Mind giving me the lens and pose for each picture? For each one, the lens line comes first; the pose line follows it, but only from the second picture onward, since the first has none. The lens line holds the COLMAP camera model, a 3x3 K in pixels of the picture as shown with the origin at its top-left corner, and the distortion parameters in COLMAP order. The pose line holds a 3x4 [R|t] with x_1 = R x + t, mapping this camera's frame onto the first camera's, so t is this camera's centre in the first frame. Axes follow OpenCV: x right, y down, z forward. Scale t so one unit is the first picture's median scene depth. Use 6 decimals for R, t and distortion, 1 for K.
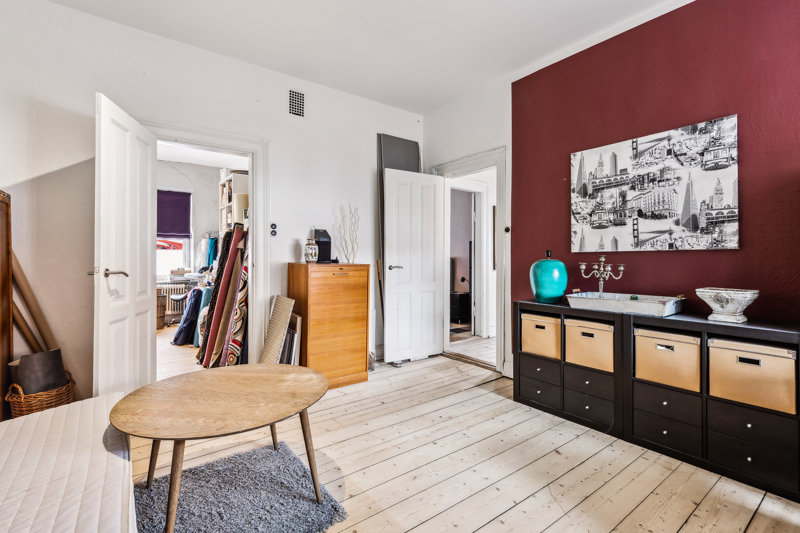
lens RADIAL K [[366.9, 0, 400.2], [0, 366.9, 272.3], [0, 0, 1]] dist [0.000116, -0.000087]
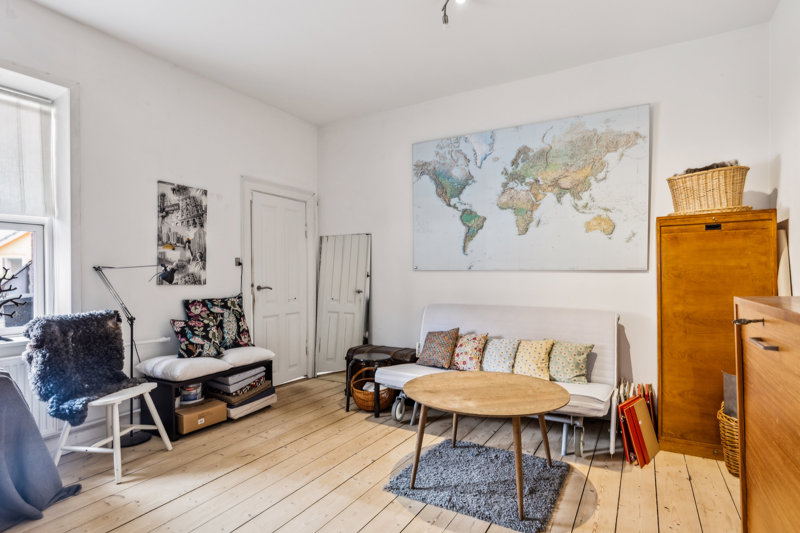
lens RADIAL K [[429.8, 0, 400.2], [0, 429.8, 274.5], [0, 0, 1]] dist [0.001537, 0.000222]
pose [[-0.913574, -0.003031, -0.406660, 0.327896], [-0.015956, 0.999469, 0.028396, -0.079404], [0.406358, 0.032430, -0.913138, 1.979475]]
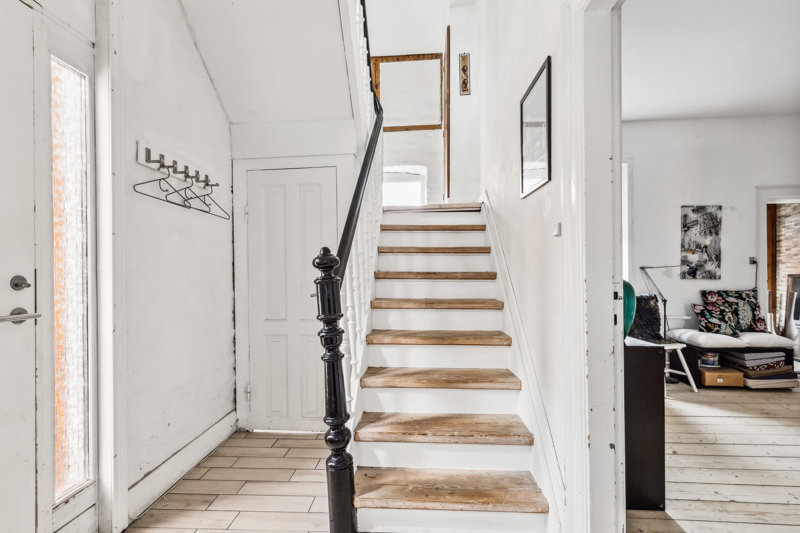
lens RADIAL K [[366.9, 0, 400.2], [0, 366.9, 272.3], [0, 0, 1]] dist [0.000116, -0.000087]
pose [[-0.776582, -0.001722, 0.630014, 0.474971], [0.020432, 0.999401, 0.027916, -0.108972], [-0.629685, 0.034552, -0.776082, 2.859474]]
